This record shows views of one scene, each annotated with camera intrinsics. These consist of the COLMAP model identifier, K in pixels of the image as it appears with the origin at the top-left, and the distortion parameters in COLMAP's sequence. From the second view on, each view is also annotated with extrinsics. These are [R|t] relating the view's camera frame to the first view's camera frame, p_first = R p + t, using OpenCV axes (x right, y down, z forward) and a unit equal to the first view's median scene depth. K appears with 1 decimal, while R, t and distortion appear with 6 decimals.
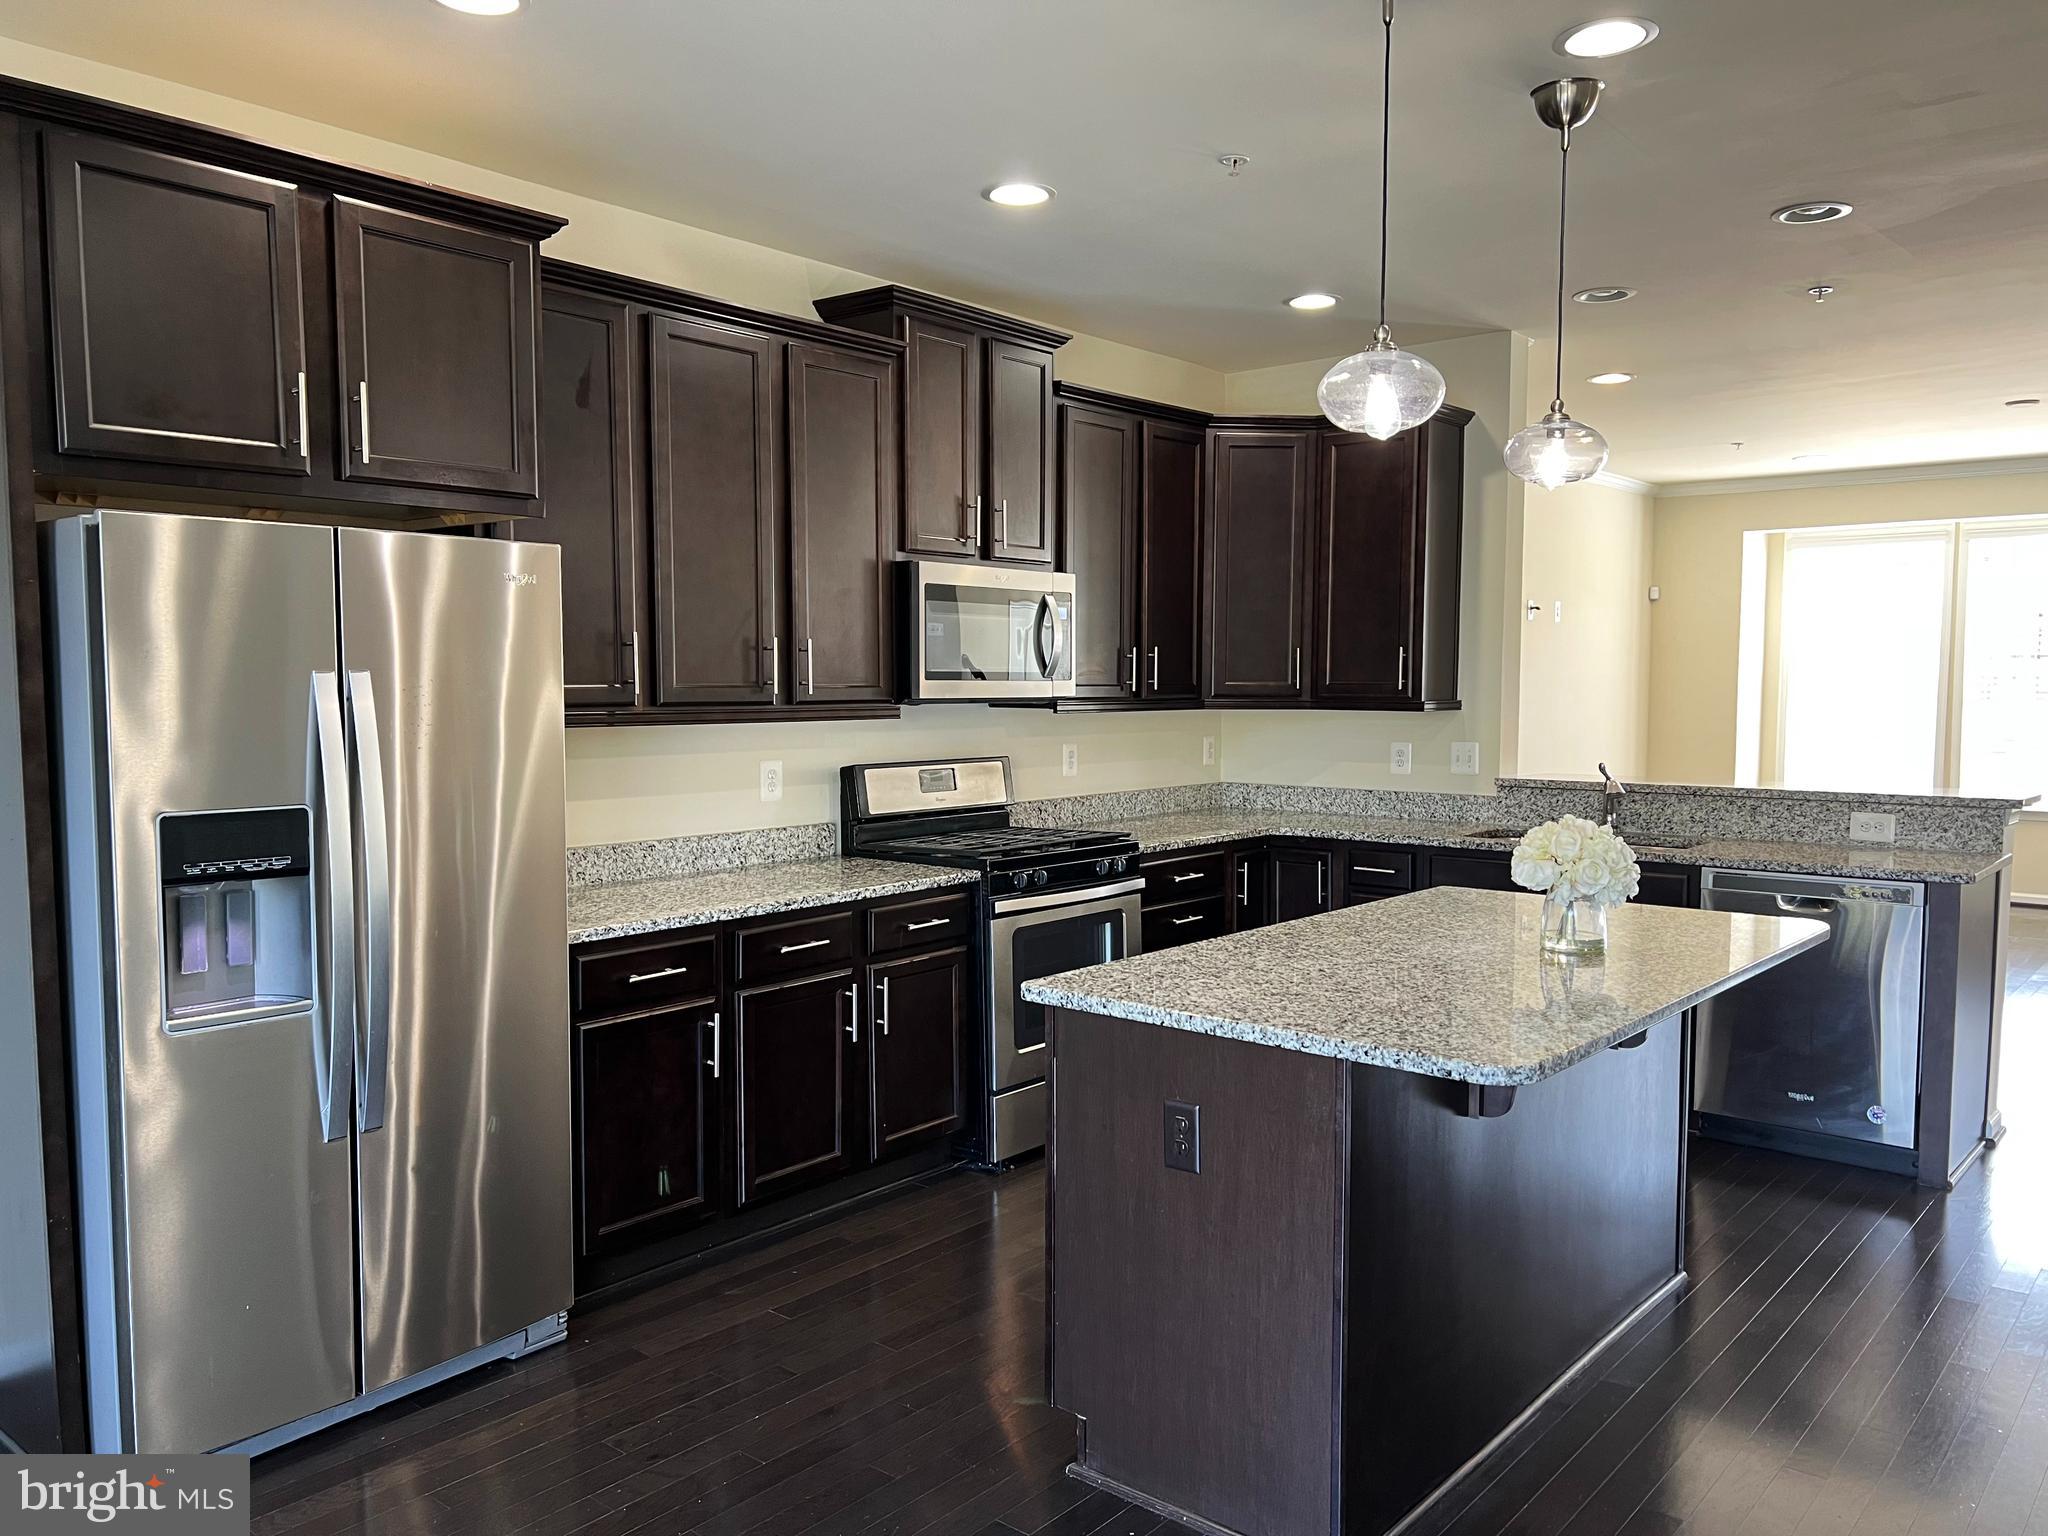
lens RADIAL K [[1531.4, 0, 1024.3], [0, 1531.4, 784.6], [0, 0, 1]] dist [0.029648, -0.023361]
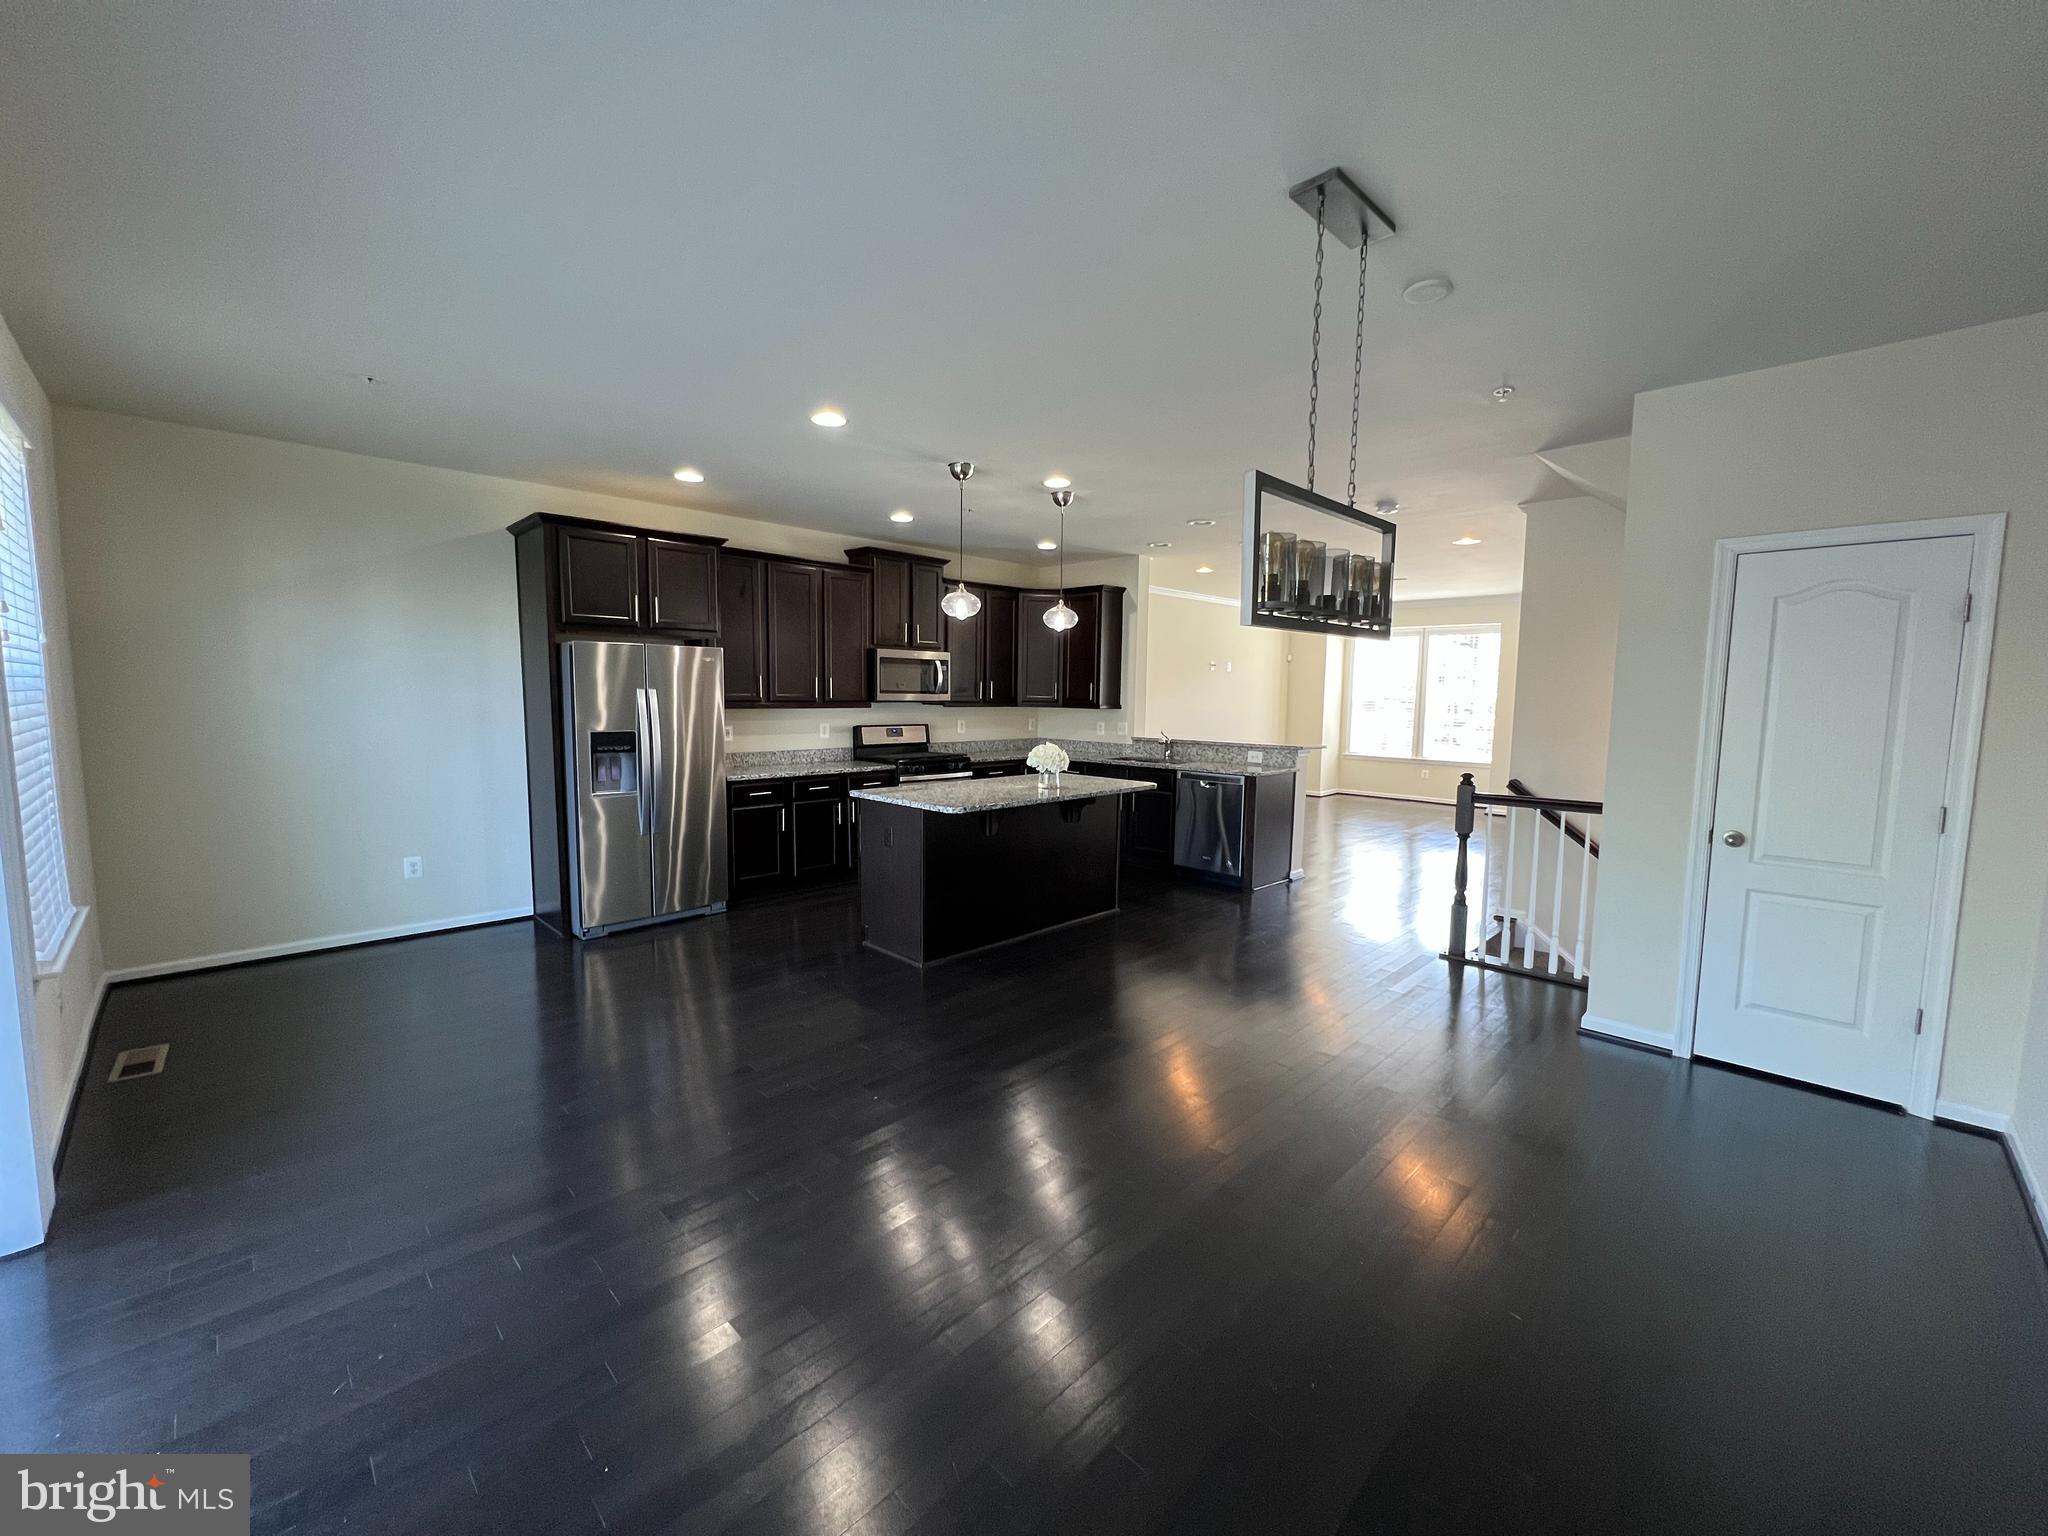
lens RADIAL K [[816.3, 0, 1025.3], [0, 816.3, 766.7], [0, 0, 1]] dist [-0.013142, 0.000046]
pose [[0.997007, 0.019914, -0.074696, 0.308745], [-0.018334, 0.999595, 0.021772, 0.024135], [0.075100, -0.020337, 0.996969, -0.414302]]
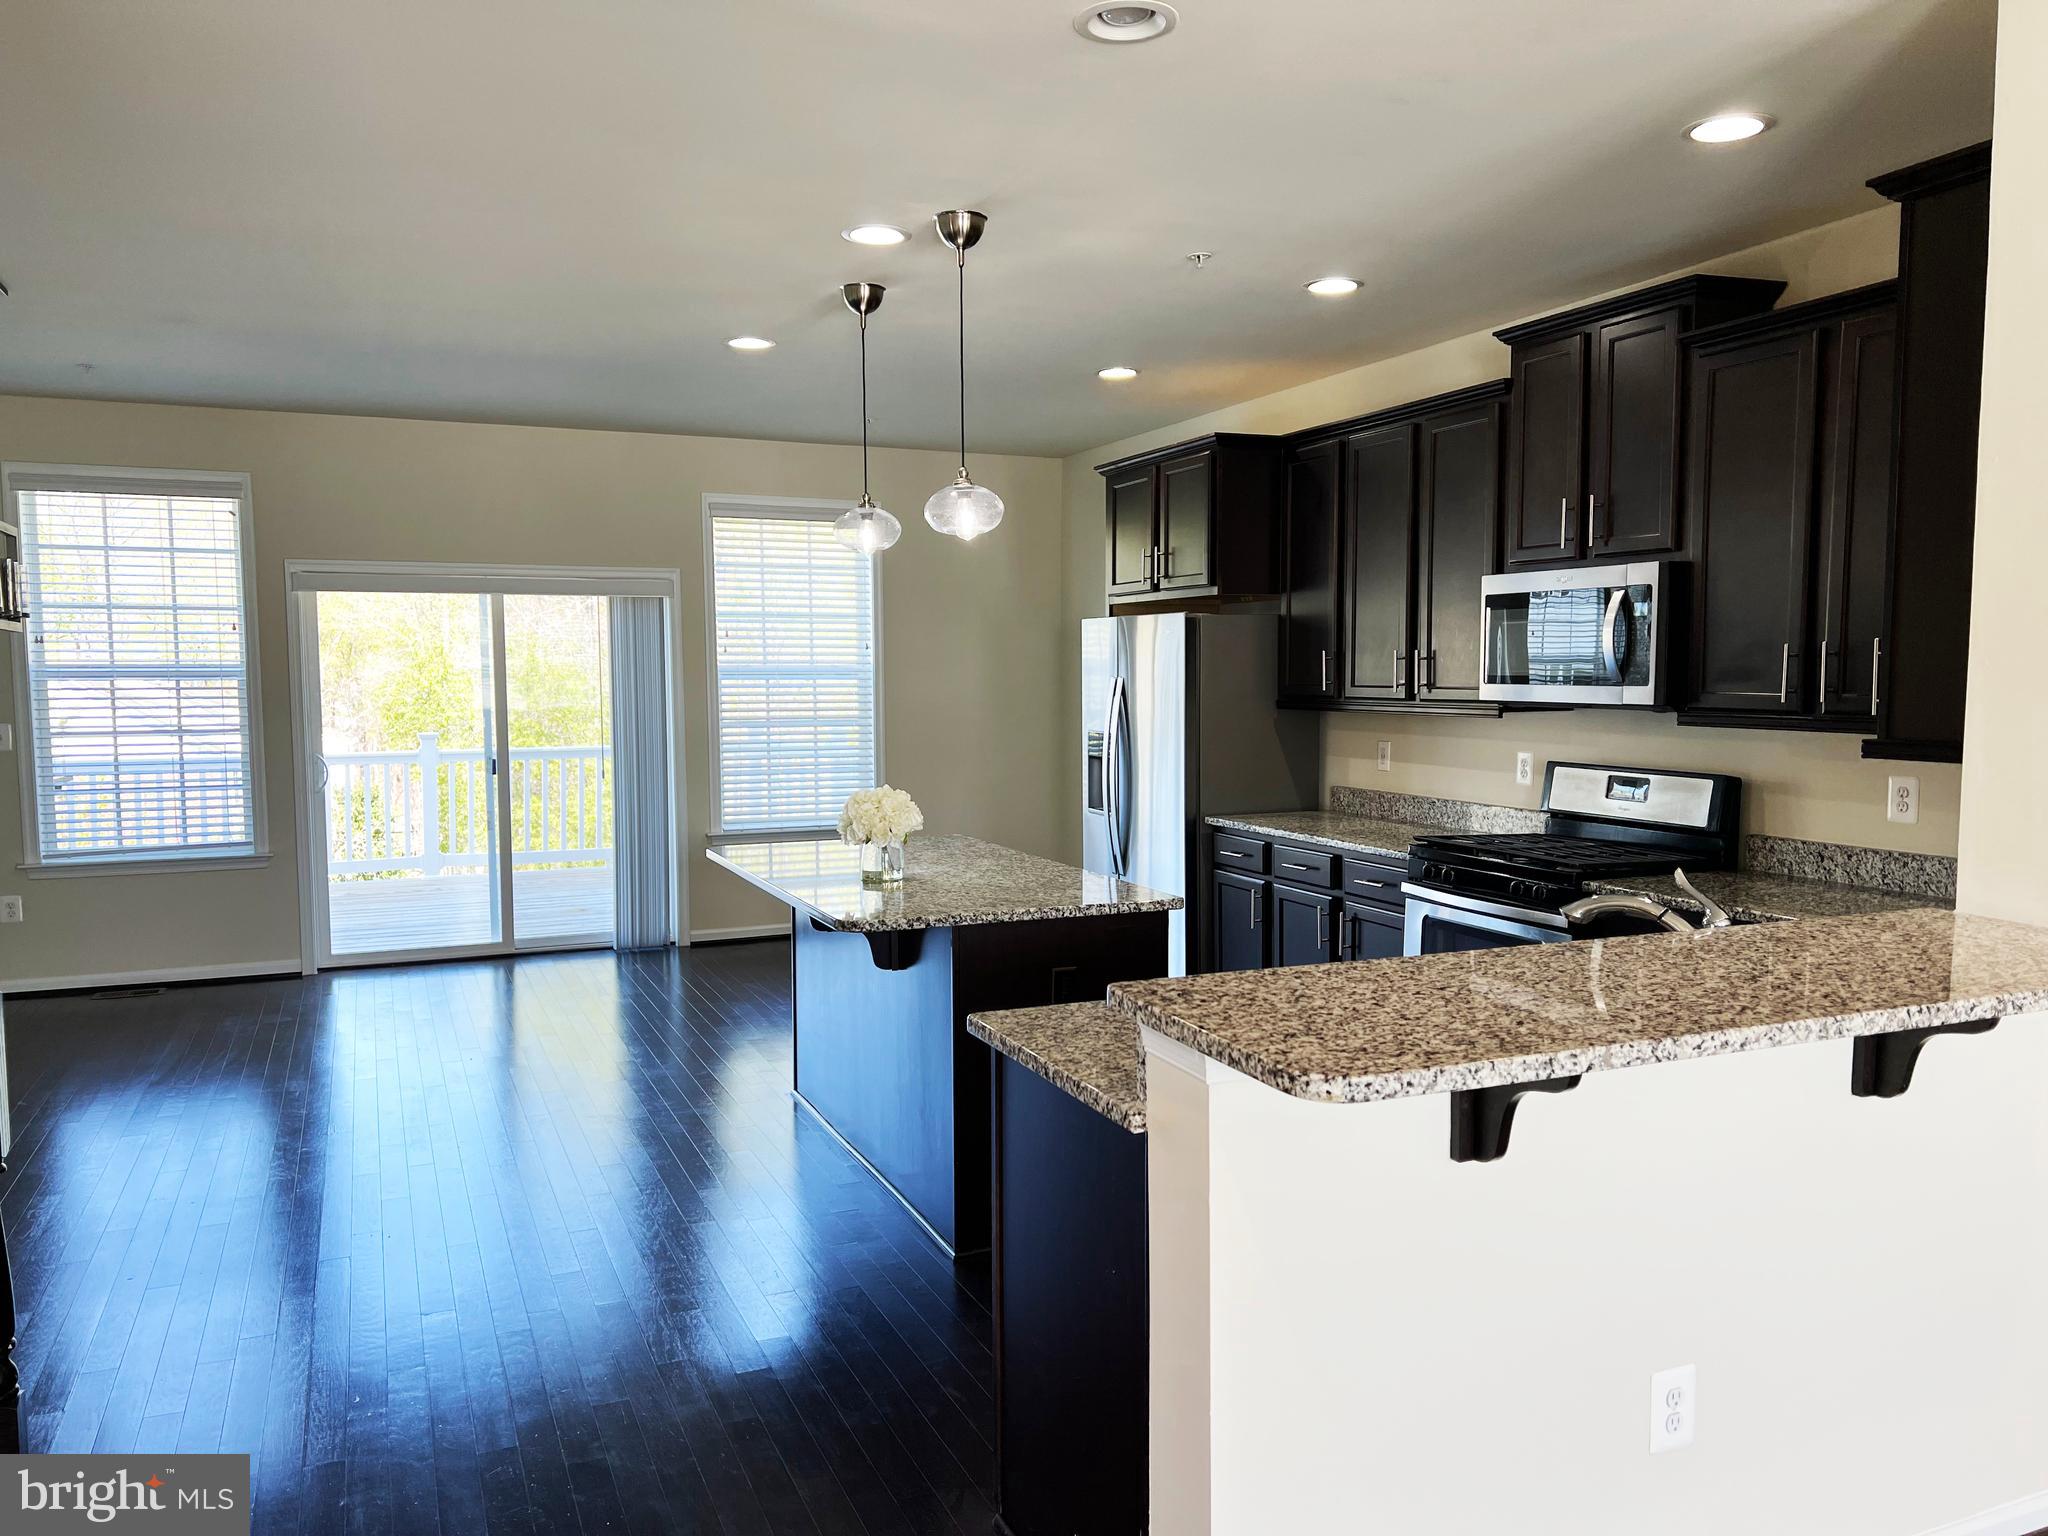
lens RADIAL K [[1531.4, 0, 1022.0], [0, 1531.4, 775.1], [0, 0, 1]] dist [0.029648, -0.023361]
pose [[-0.446807, 0.062042, -0.892477, 1.118150], [-0.064833, 0.992724, 0.101469, -0.096951], [0.892278, 0.103199, -0.439534, 1.247100]]
